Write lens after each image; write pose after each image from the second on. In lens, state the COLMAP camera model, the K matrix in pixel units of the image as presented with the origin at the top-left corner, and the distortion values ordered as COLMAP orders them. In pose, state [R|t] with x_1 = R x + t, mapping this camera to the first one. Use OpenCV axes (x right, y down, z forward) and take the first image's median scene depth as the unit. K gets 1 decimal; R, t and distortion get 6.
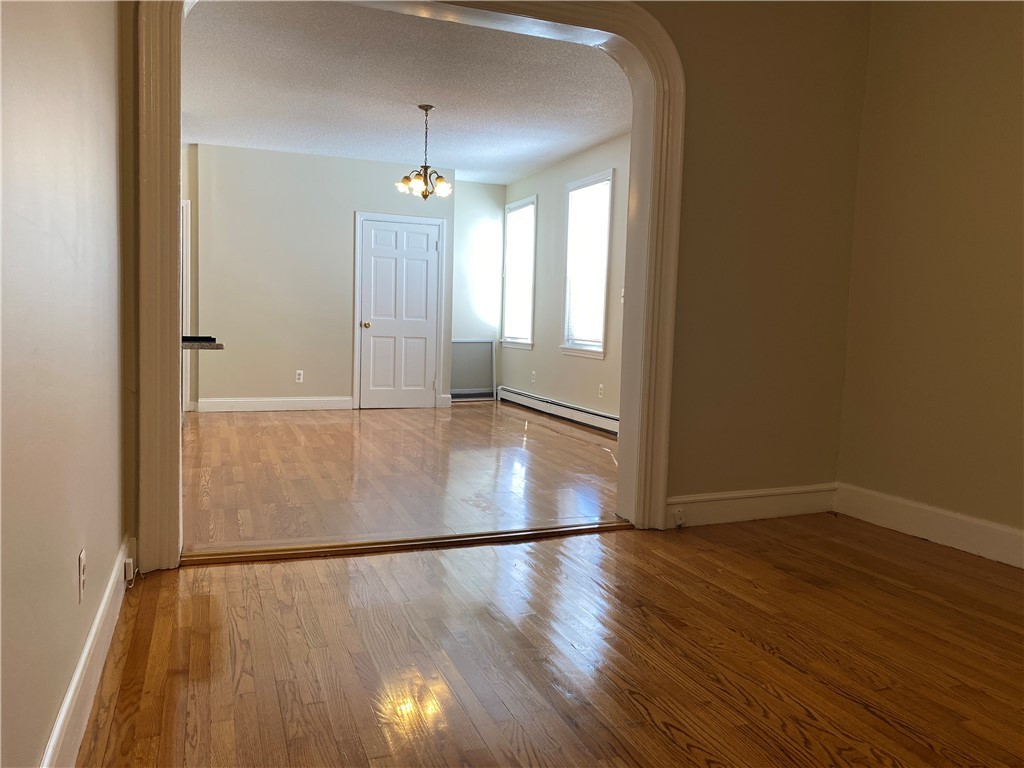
lens RADIAL K [[784.4, 0, 512.1], [0, 784.4, 382.5], [0, 0, 1]] dist [0.038501, -0.009259]
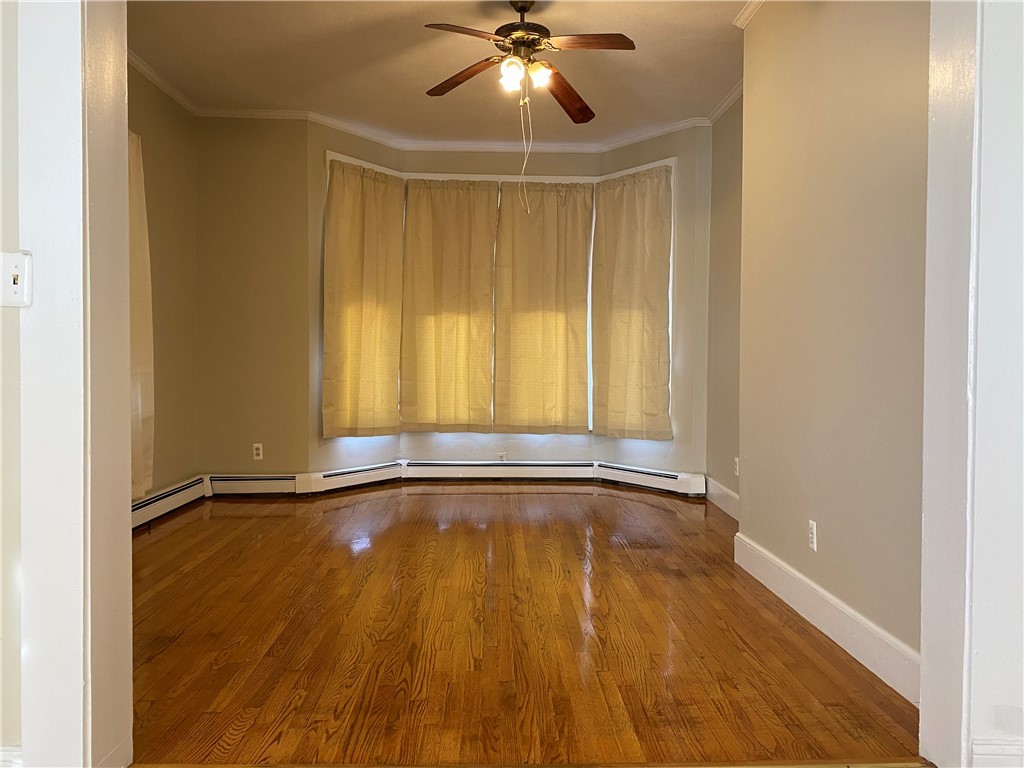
lens RADIAL K [[784.4, 0, 512.1], [0, 784.4, 382.9], [0, 0, 1]] dist [0.038501, -0.009259]
pose [[-0.941838, -0.043787, 0.333203, -0.362058], [-0.006734, 0.993736, 0.111554, -0.189973], [-0.336000, 0.102822, -0.936233, 2.033568]]
